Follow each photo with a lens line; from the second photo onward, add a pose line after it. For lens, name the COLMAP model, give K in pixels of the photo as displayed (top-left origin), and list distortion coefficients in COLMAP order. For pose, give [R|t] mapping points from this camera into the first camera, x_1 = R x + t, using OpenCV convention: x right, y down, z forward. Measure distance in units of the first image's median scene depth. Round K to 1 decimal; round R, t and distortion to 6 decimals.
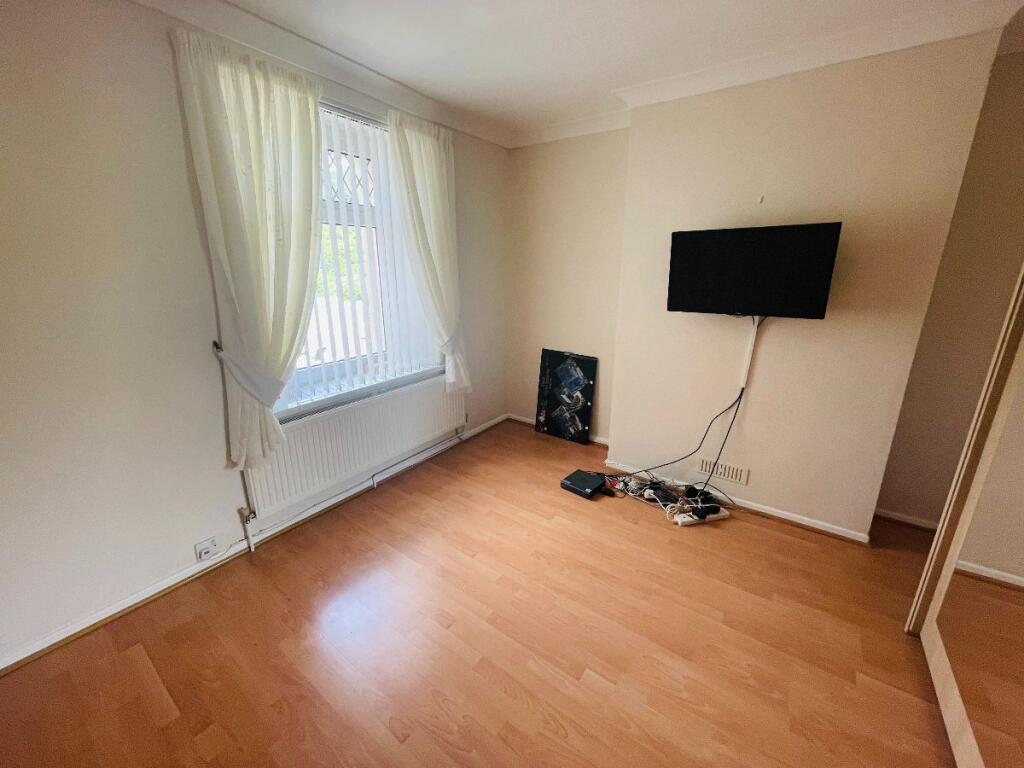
lens RADIAL K [[415.1, 0, 510.7], [0, 415.1, 385.0], [0, 0, 1]] dist [-0.003248, 0.002172]
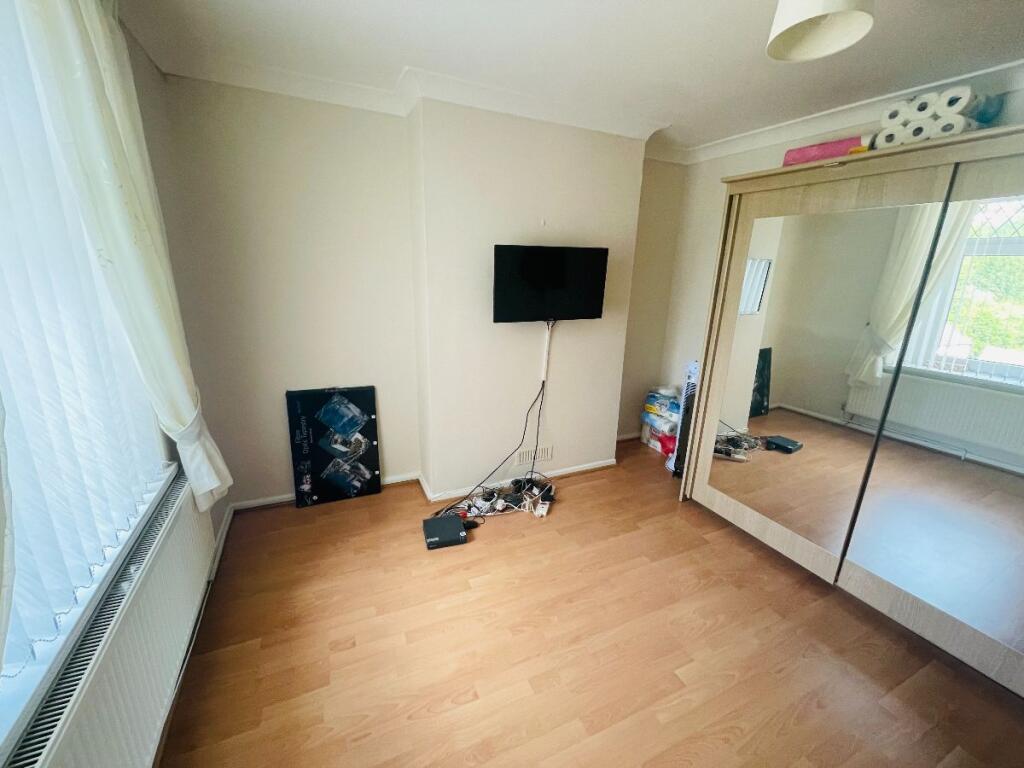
lens RADIAL K [[415.1, 0, 508.7], [0, 415.1, 381.6], [0, 0, 1]] dist [-0.003248, 0.002172]
pose [[0.484832, -0.212909, 0.848297, -0.415624], [0.223273, 0.967910, 0.115321, -0.127389], [-0.845628, 0.133491, 0.516810, 0.404718]]
